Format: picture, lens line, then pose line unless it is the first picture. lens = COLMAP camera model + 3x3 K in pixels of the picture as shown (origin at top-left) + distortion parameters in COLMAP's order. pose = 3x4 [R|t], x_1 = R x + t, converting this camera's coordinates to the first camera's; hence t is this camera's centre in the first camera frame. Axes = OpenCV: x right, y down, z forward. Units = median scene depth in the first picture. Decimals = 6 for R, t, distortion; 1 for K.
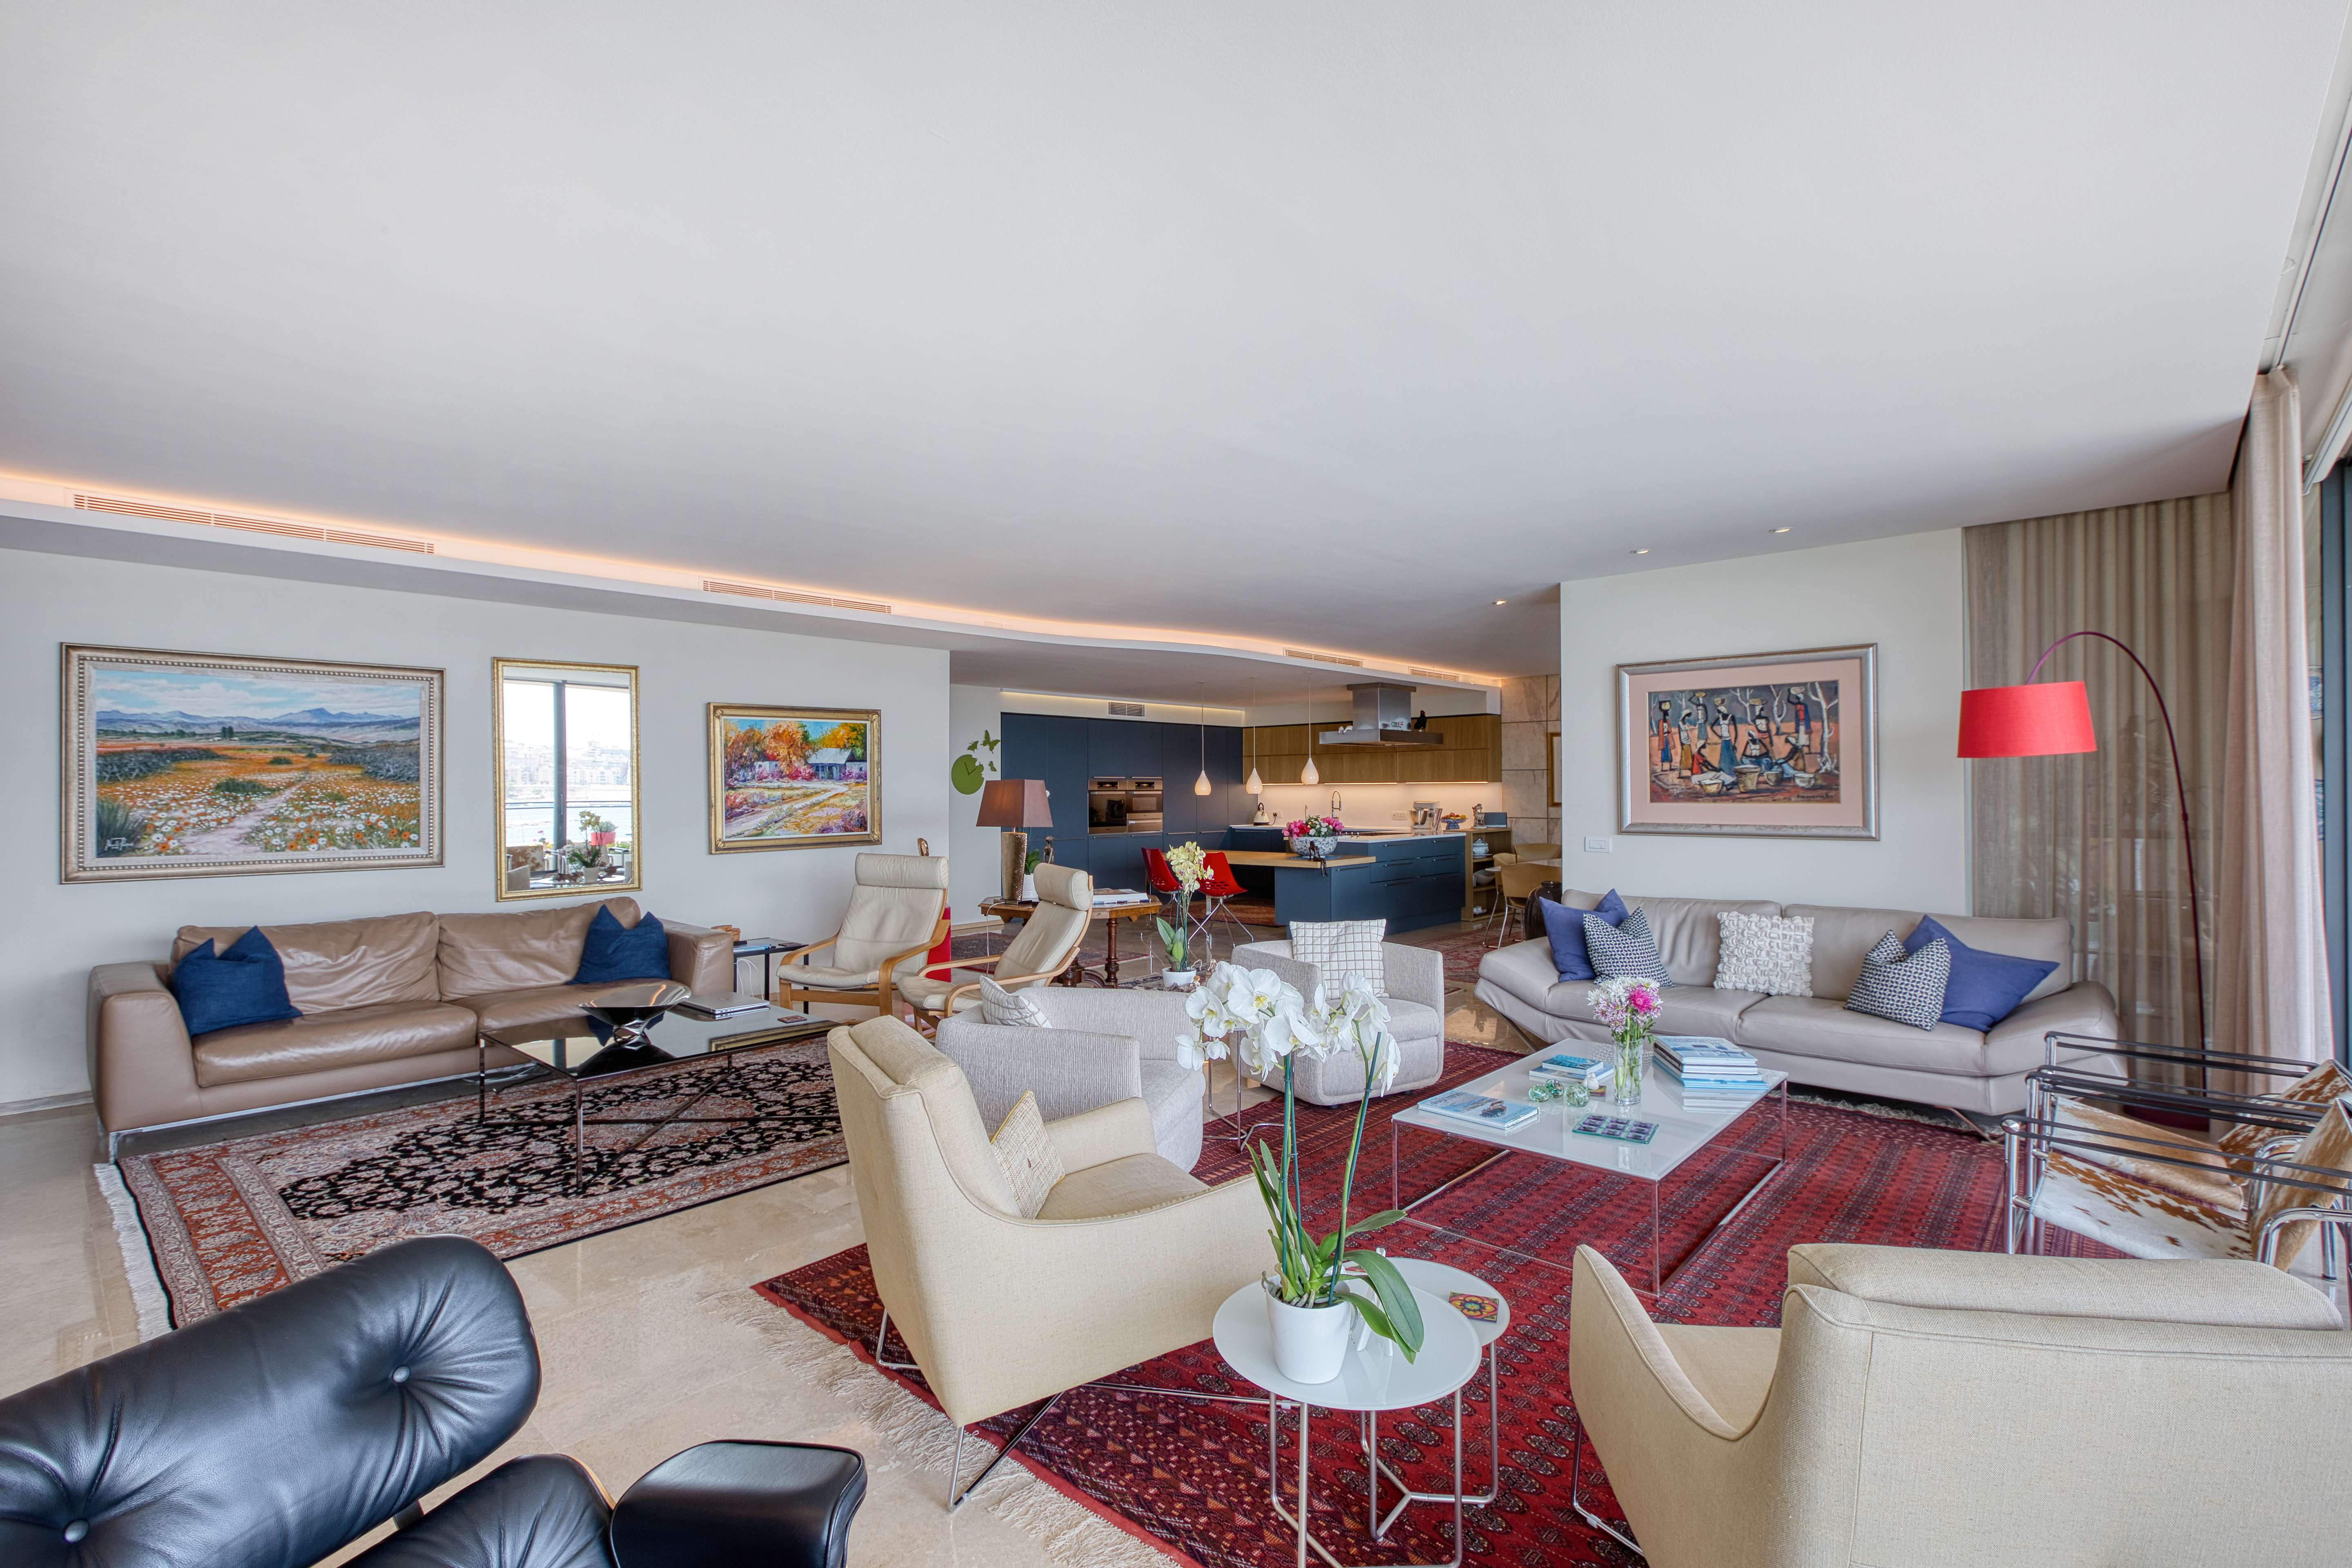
lens RADIAL K [[1079.9, 0, 1161.4], [0, 1079.9, 792.0], [0, 0, 1]] dist [-0.008735, 0.002338]
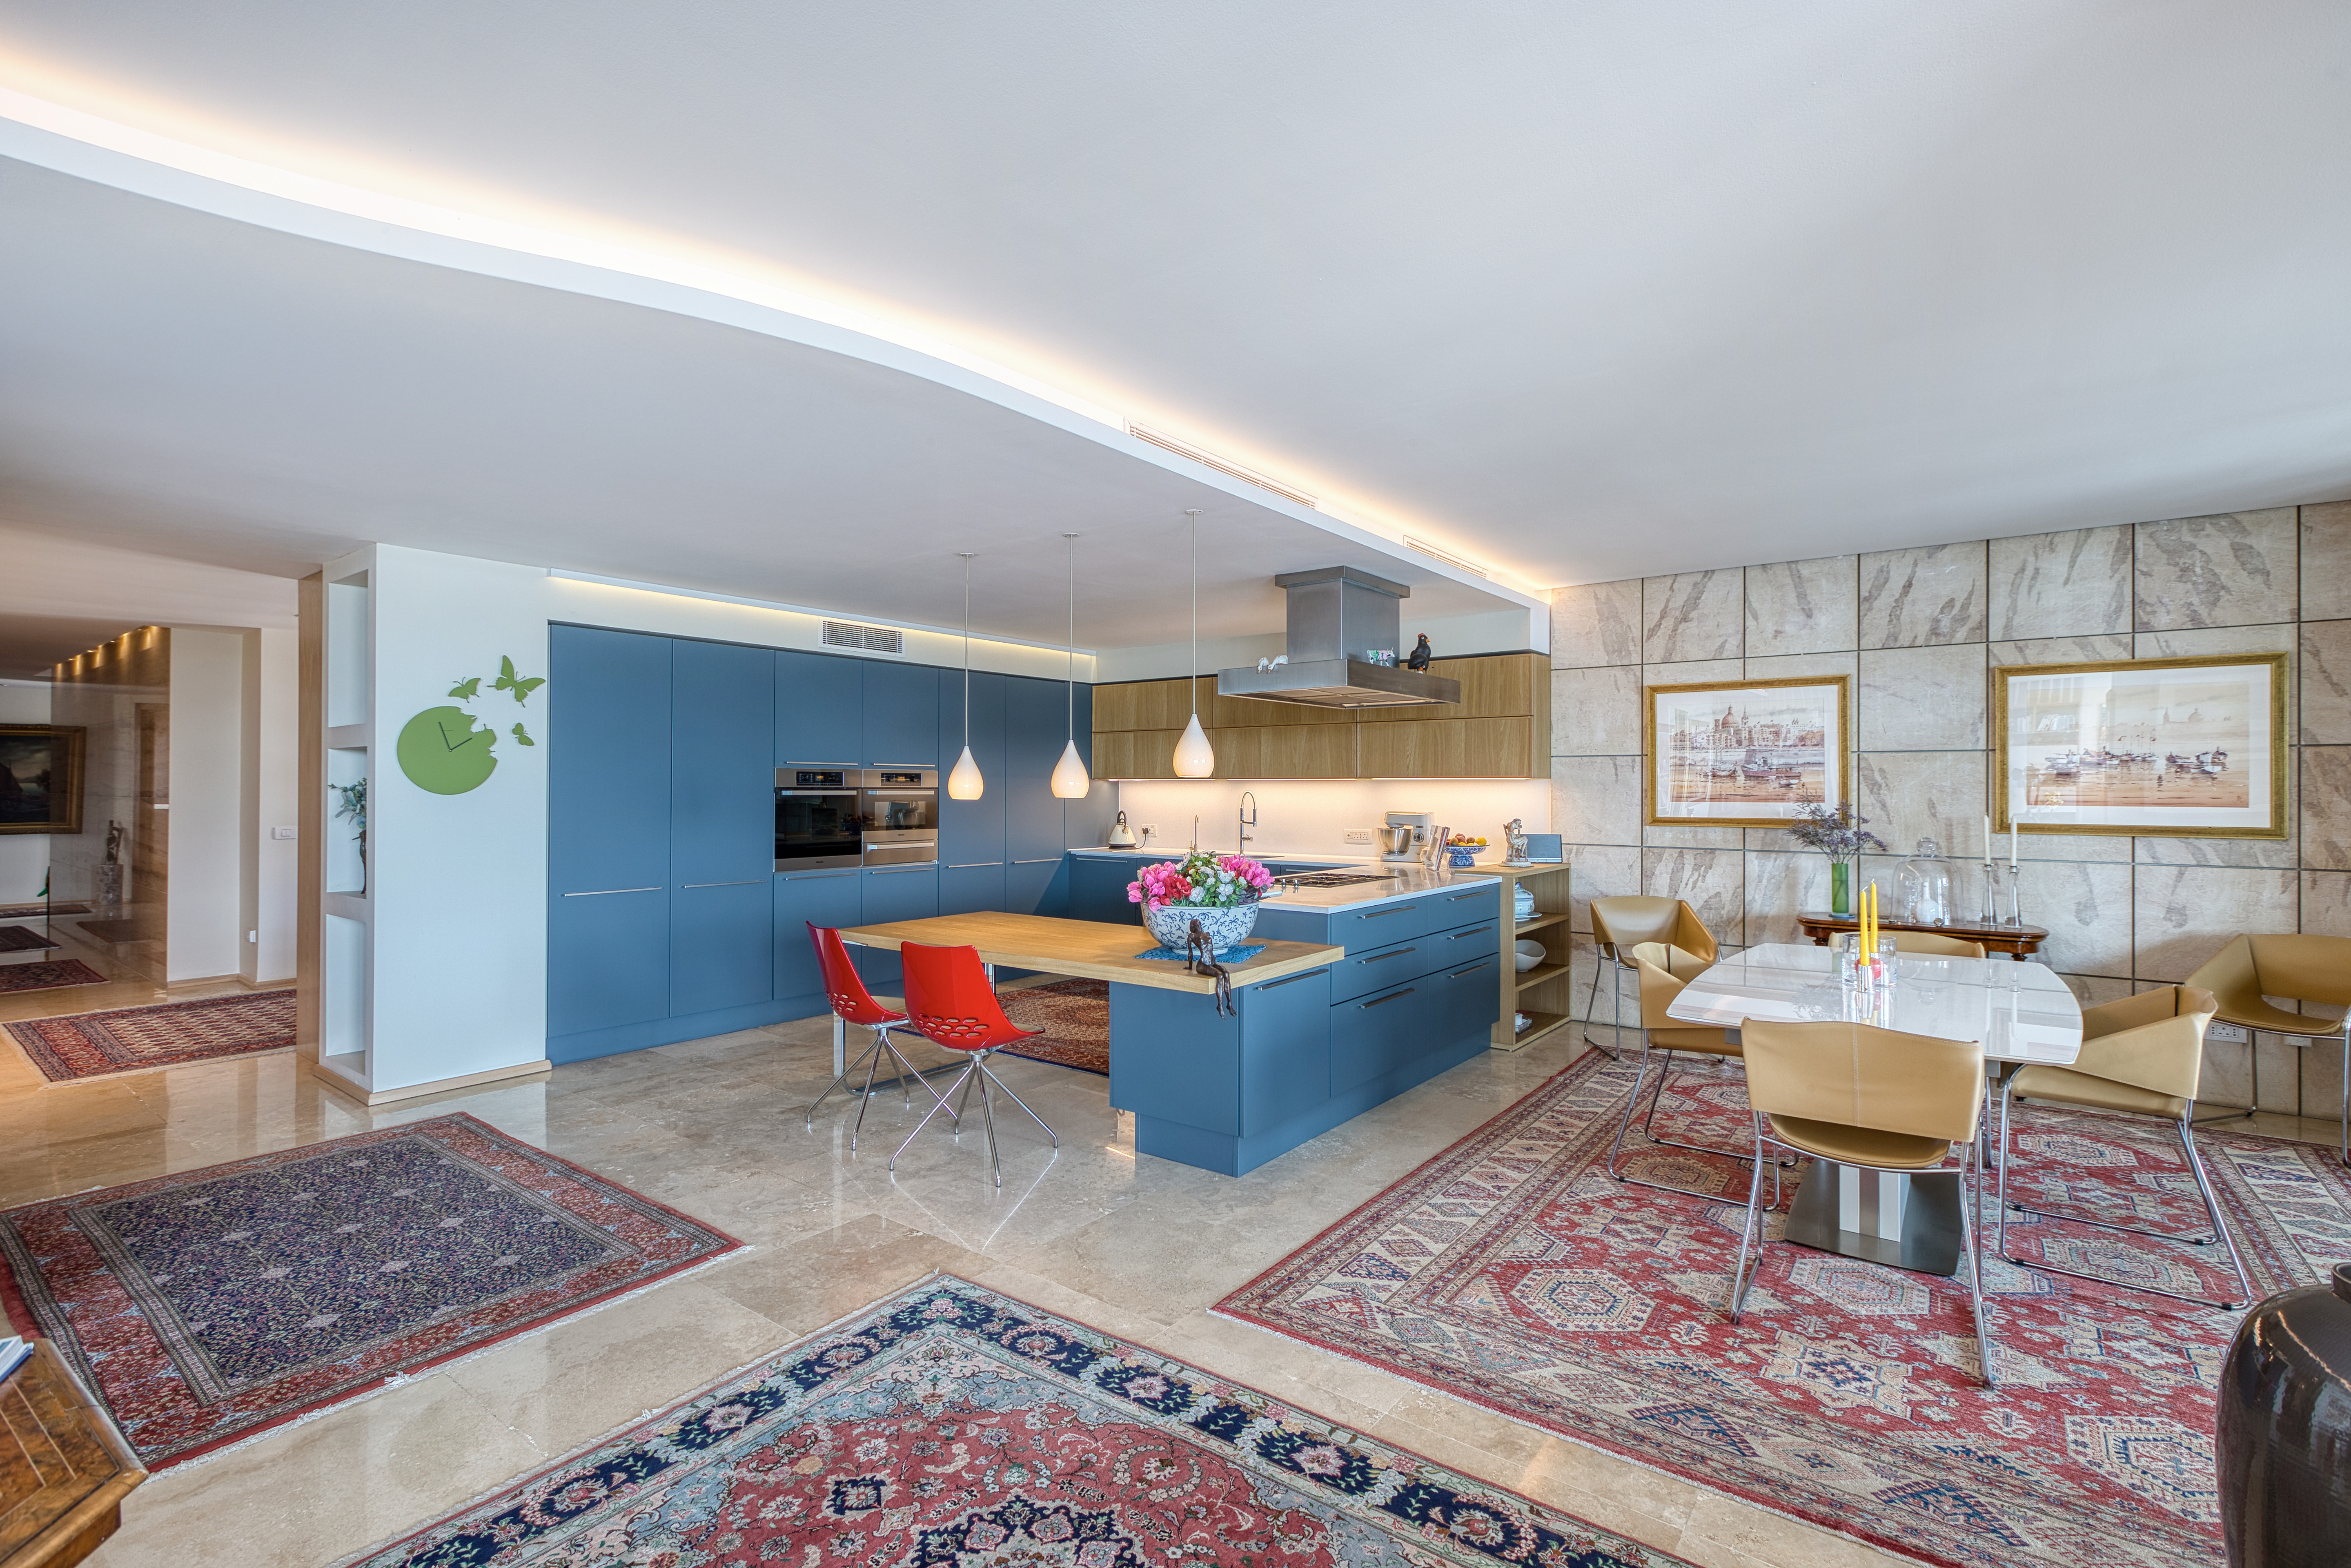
lens RADIAL K [[1079.5, 0, 1153.1], [0, 1079.5, 784.8], [0, 0, 1]] dist [-0.008735, 0.002338]
pose [[0.996768, 0.008838, 0.079845, 0.078232], [-0.008539, 0.999955, -0.004094, -0.002612], [-0.079877, 0.003399, 0.996799, 0.514704]]
